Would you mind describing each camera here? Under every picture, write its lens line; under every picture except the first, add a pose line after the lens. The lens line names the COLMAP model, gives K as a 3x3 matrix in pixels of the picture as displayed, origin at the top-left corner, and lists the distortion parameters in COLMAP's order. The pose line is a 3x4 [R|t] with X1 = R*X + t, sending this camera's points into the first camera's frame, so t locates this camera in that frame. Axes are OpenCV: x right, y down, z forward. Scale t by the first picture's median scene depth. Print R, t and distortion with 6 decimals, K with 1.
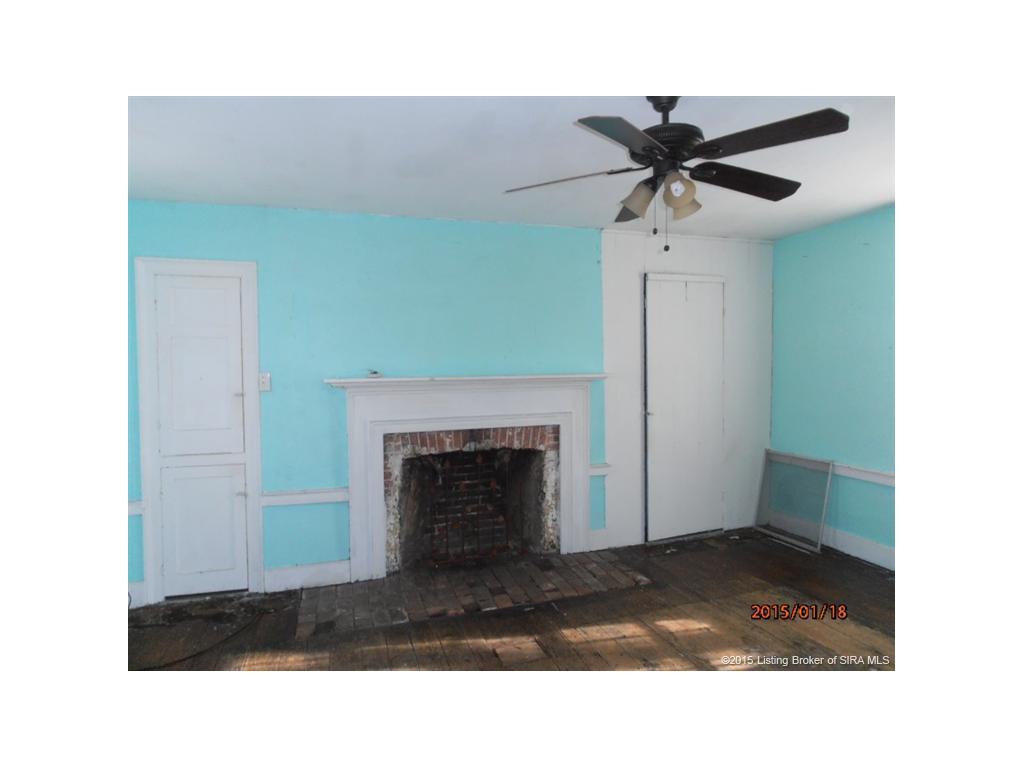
lens RADIAL K [[534.6, 0, 512.2], [0, 534.6, 383.4], [0, 0, 1]] dist [-0.016450, 0.006022]
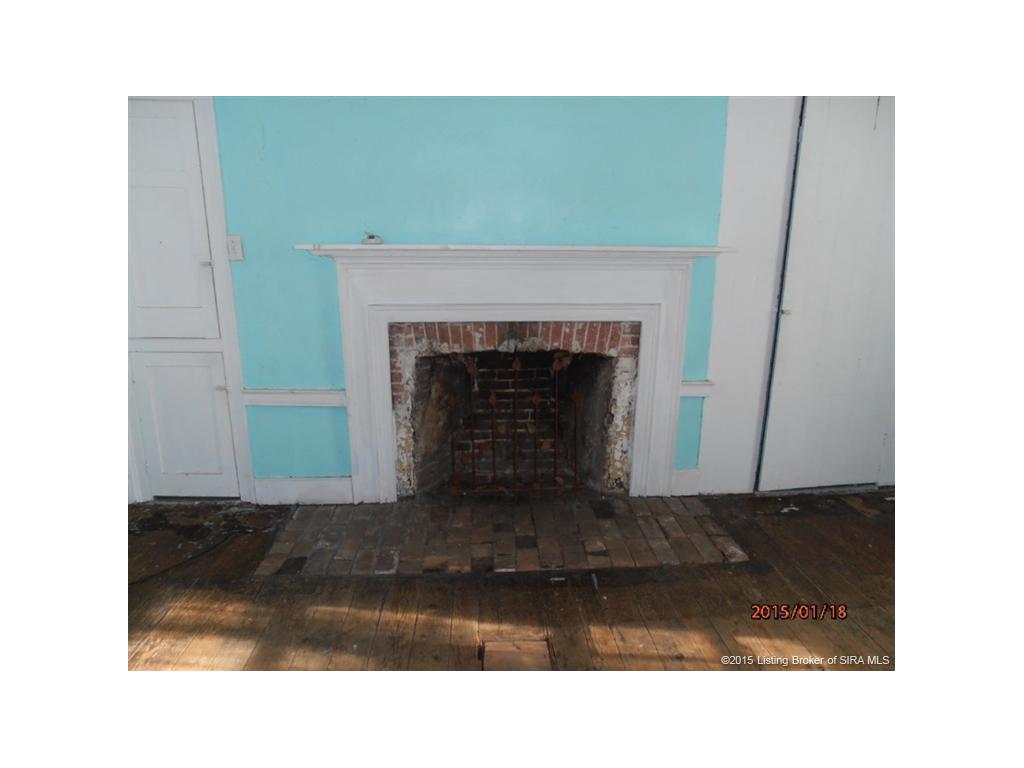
lens RADIAL K [[544.0, 0, 512.5], [0, 544.0, 385.9], [0, 0, 1]] dist [-0.035313, 0.001322]
pose [[0.969576, 0.079566, -0.231498, 0.107593], [-0.027325, 0.974970, 0.220653, 0.009372], [0.243260, -0.207614, 0.947481, 0.310836]]
